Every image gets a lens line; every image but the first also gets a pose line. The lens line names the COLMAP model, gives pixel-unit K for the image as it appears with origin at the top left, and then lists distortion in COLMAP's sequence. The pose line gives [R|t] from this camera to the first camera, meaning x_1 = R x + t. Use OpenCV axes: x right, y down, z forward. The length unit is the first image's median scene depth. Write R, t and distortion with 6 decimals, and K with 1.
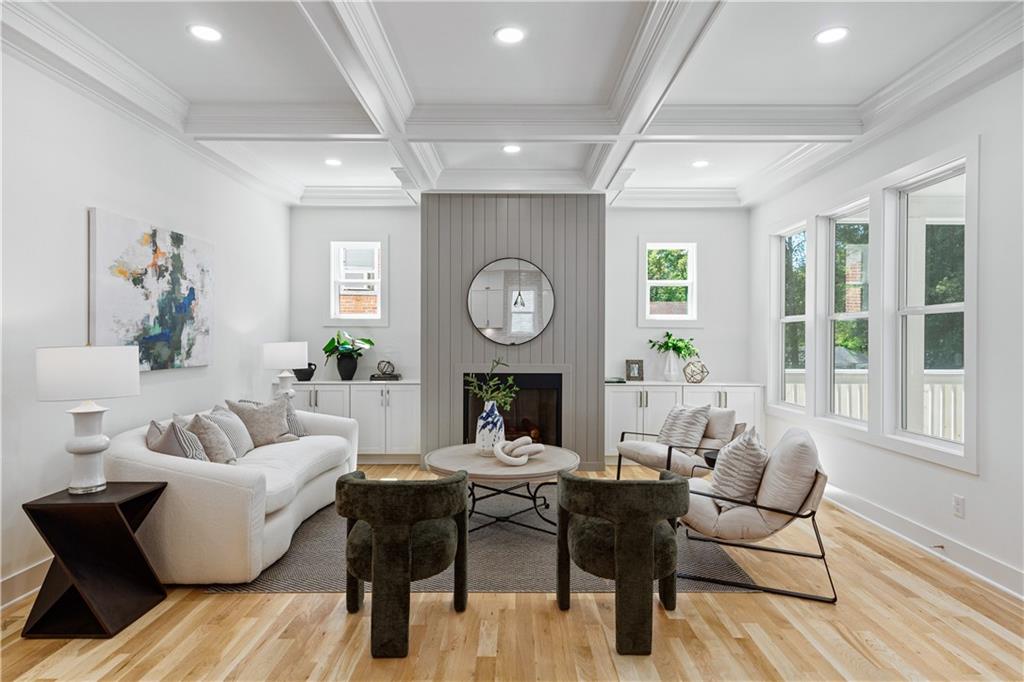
lens RADIAL K [[573.5, 0, 511.3], [0, 573.5, 340.9], [0, 0, 1]] dist [0.012650, -0.006461]
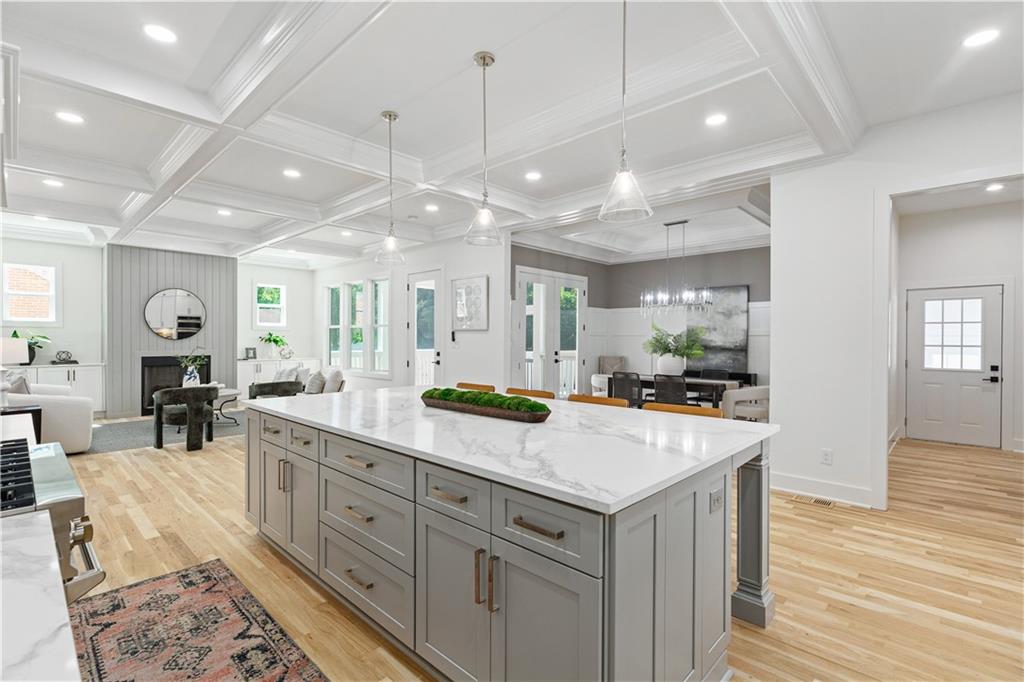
lens RADIAL K [[479.4, 0, 516.4], [0, 479.4, 339.2], [0, 0, 1]] dist [-0.007215, 0.004711]
pose [[0.684398, -0.001426, 0.729107, -0.404037], [0.001664, 0.999999, 0.000394, 0.008824], [-0.729106, 0.000944, 0.684400, -0.832362]]
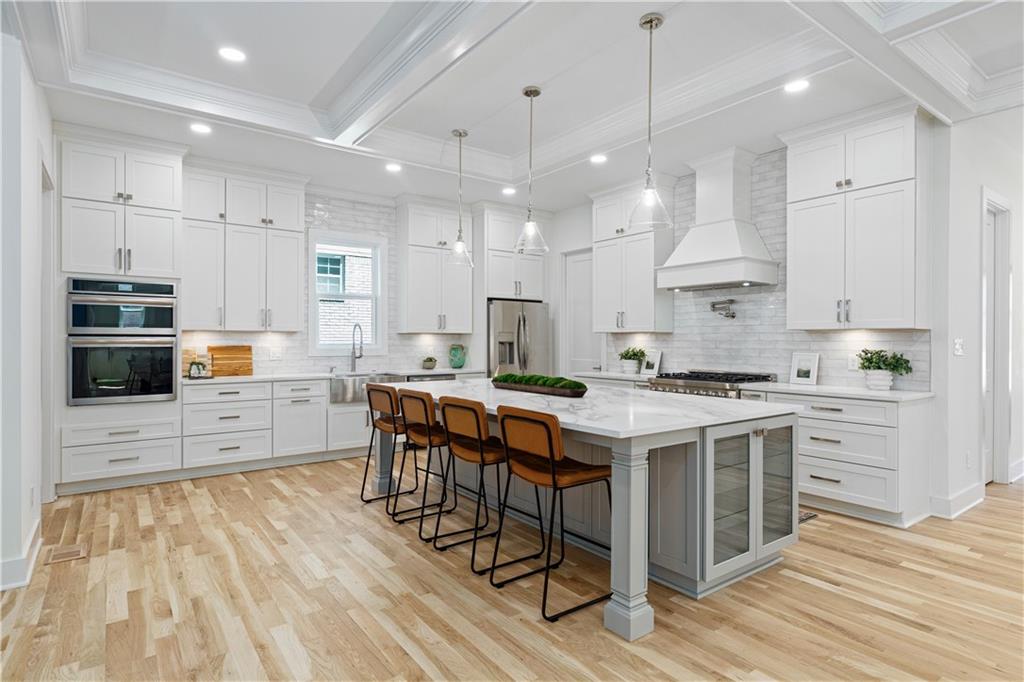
lens RADIAL K [[543.5, 0, 516.6], [0, 543.5, 338.6], [0, 0, 1]] dist [0.001783, 0.002877]
pose [[-0.799548, -0.007211, -0.600558, 0.466055], [-0.008433, 0.999964, -0.000780, 0.016762], [0.600543, 0.004440, -0.799580, 0.192009]]
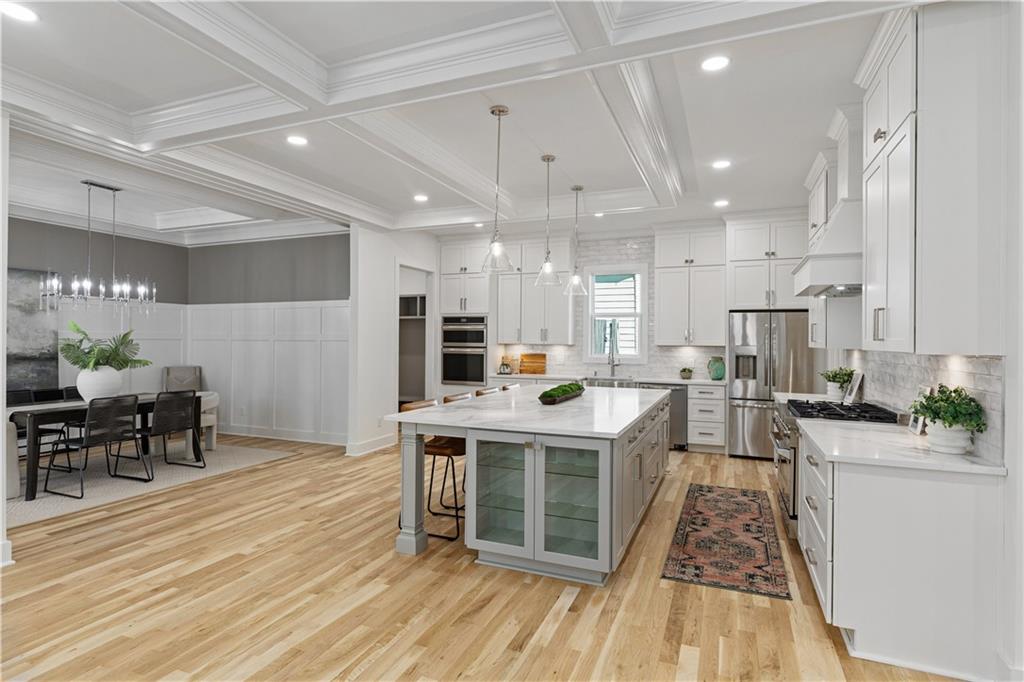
lens RADIAL K [[525.5, 0, 512.4], [0, 525.5, 341.1], [0, 0, 1]] dist [0.000626, -0.001157]
pose [[-0.926374, -0.010540, 0.376456, -0.299266], [-0.008401, 0.999938, 0.007322, -0.015385], [-0.376510, 0.003620, -0.926405, 0.474401]]
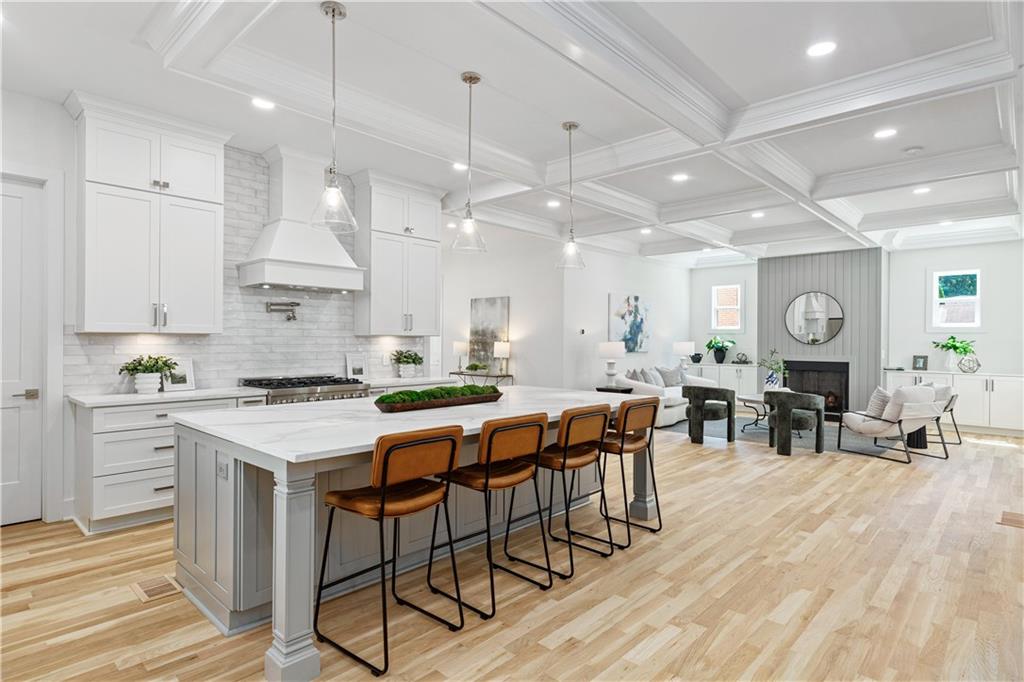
lens RADIAL K [[543.5, 0, 513.4], [0, 543.5, 341.1], [0, 0, 1]] dist [0.001783, 0.002877]
pose [[0.732901, 0.002120, -0.680332, 0.511442], [-0.006413, 0.999972, -0.003793, 0.011539], [0.680305, 0.007143, 0.732895, -0.880832]]
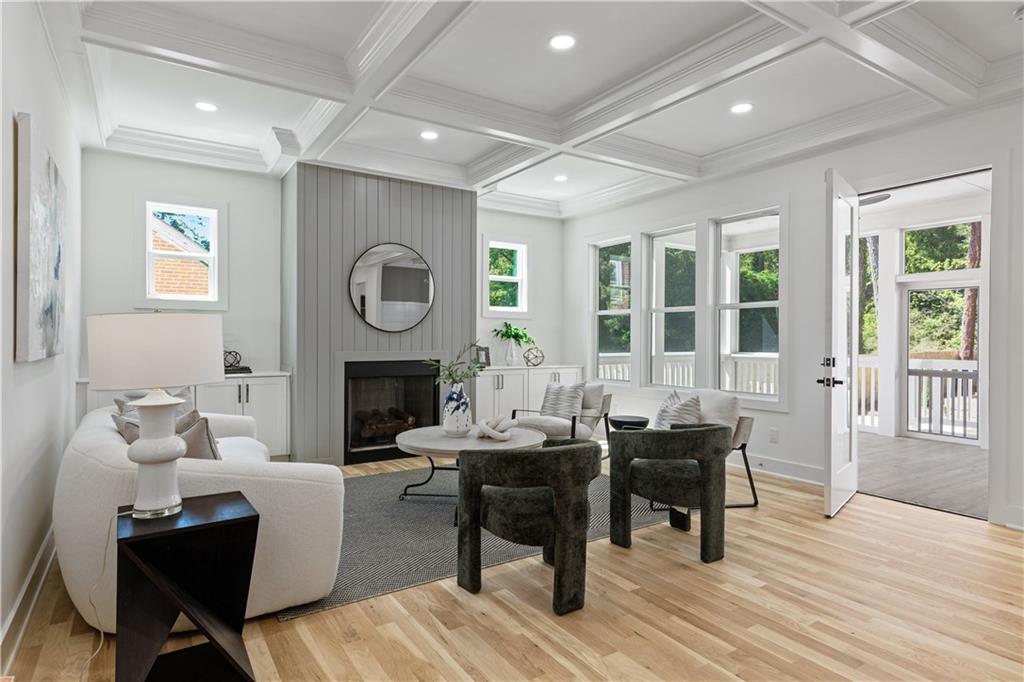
lens RADIAL K [[573.5, 0, 513.5], [0, 573.5, 333.9], [0, 0, 1]] dist [0.012650, -0.006461]
pose [[0.834040, 0.004333, 0.551687, -0.432719], [0.000708, 0.999960, -0.008924, 0.023036], [-0.551703, 0.007834, 0.834004, 0.082380]]
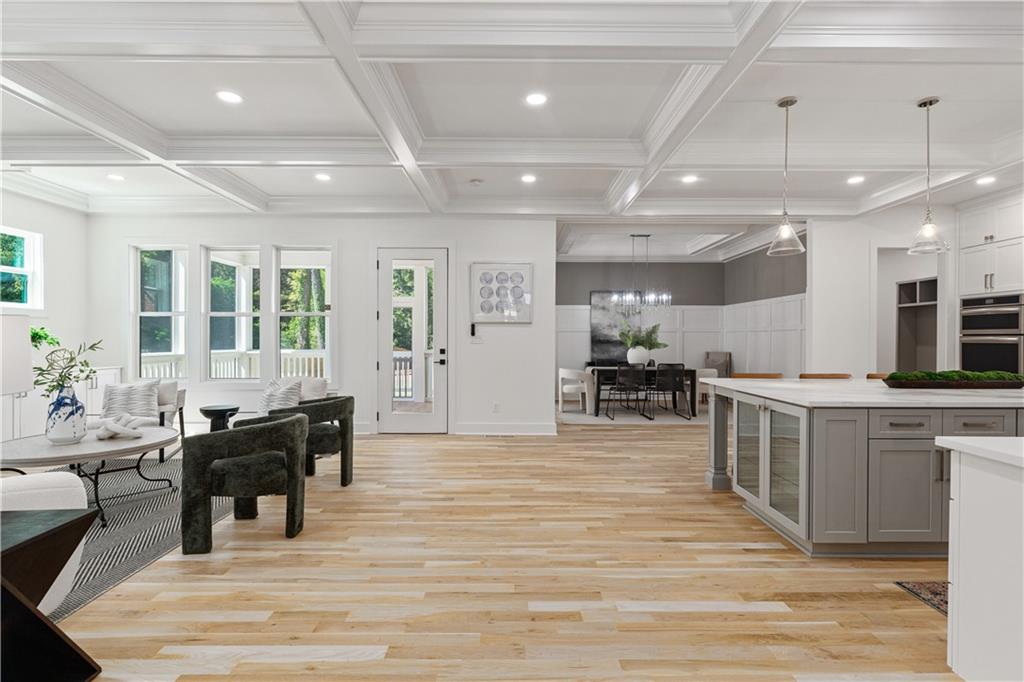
lens RADIAL K [[479.4, 0, 519.4], [0, 479.4, 341.9], [0, 0, 1]] dist [-0.007215, 0.004711]
pose [[-0.014454, -0.009507, 0.999850, -0.712983], [0.002331, 0.999952, 0.009542, 0.019799], [-0.999893, 0.002468, -0.014431, 0.213385]]
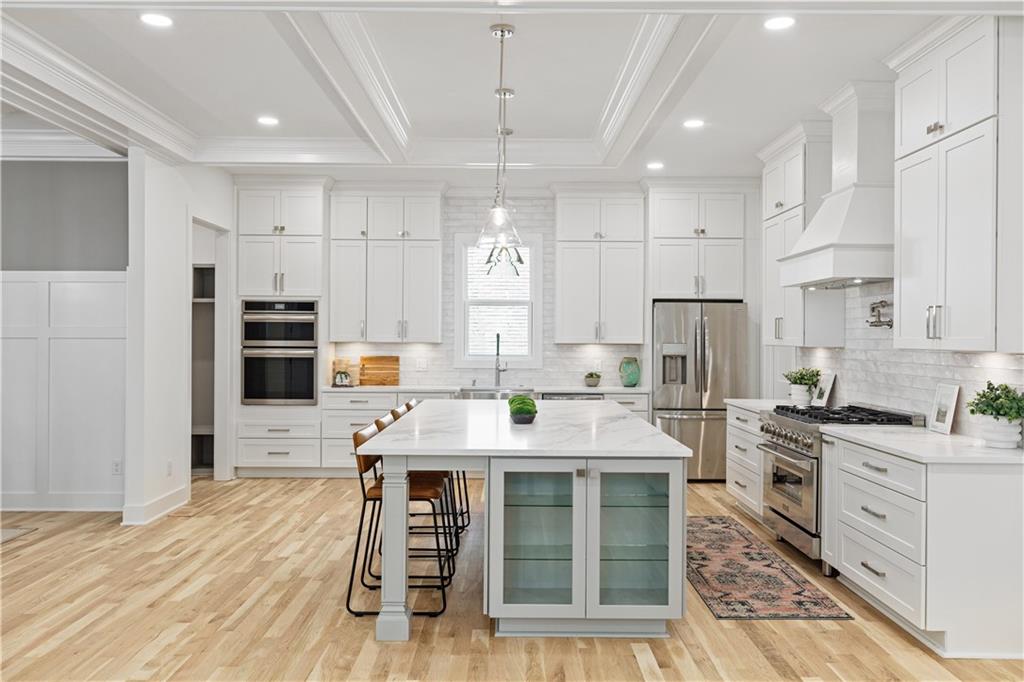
lens RADIAL K [[782.8, 0, 512.3], [0, 782.8, 339.5], [0, 0, 1]] dist [-0.000738, 0.004834]
pose [[-0.999924, -0.009575, -0.007755, -0.011626], [-0.009635, 0.999923, 0.007799, -0.016279], [0.007680, 0.007873, -0.999940, 0.615800]]
